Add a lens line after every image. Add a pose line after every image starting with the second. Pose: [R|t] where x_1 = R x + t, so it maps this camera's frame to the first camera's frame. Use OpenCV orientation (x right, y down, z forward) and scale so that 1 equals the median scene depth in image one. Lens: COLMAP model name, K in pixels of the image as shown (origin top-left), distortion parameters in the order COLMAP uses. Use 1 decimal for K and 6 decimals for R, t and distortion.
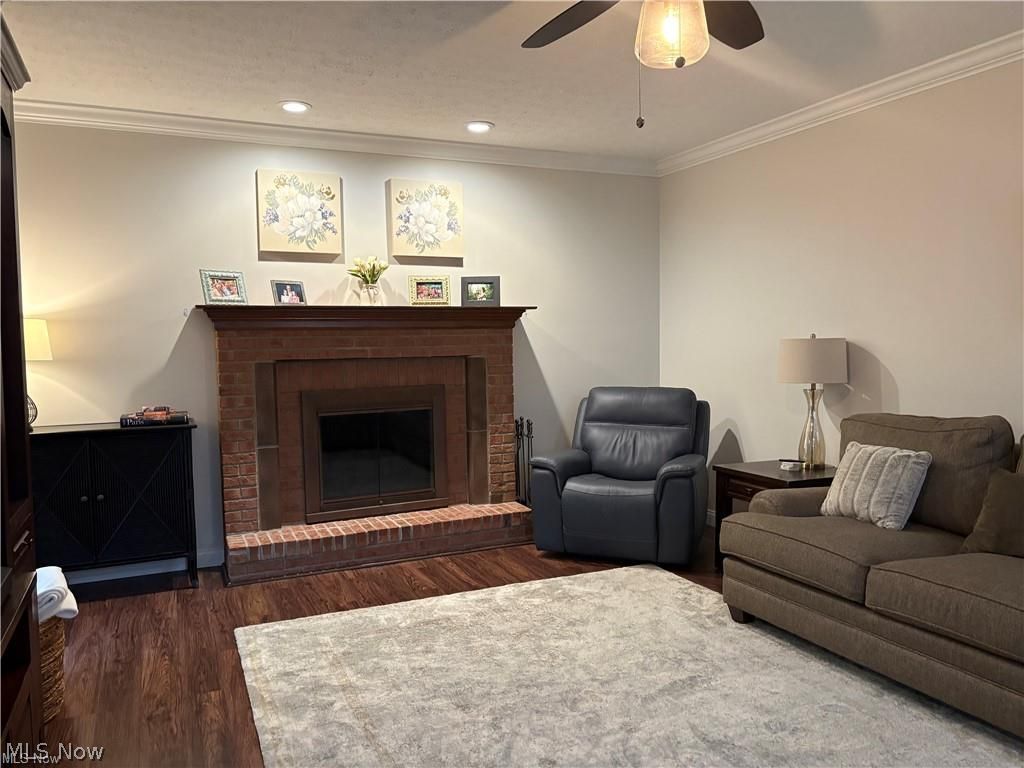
lens RADIAL K [[777.7, 0, 515.4], [0, 777.7, 386.3], [0, 0, 1]] dist [0.083834, -0.117645]
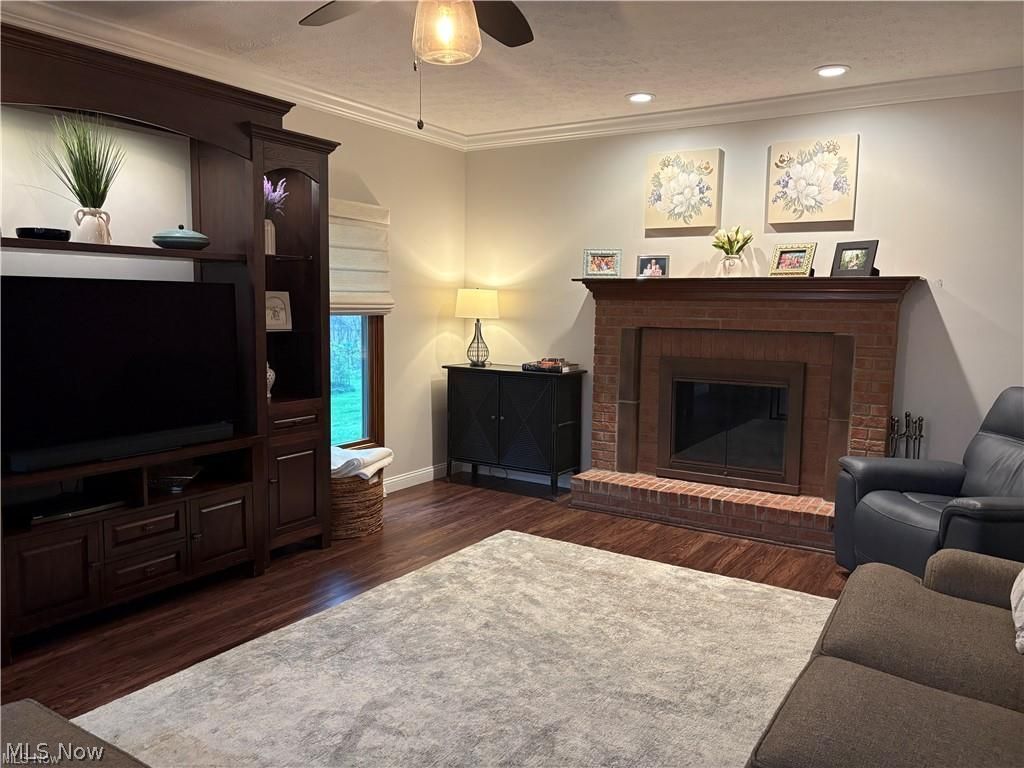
lens RADIAL K [[777.7, 0, 515.4], [0, 777.7, 386.3], [0, 0, 1]] dist [0.083834, -0.117645]
pose [[0.543523, 0.116529, -0.831266, 0.543654], [-0.075099, 0.993096, 0.090111, -0.035838], [0.836028, 0.013449, 0.548522, 0.233558]]
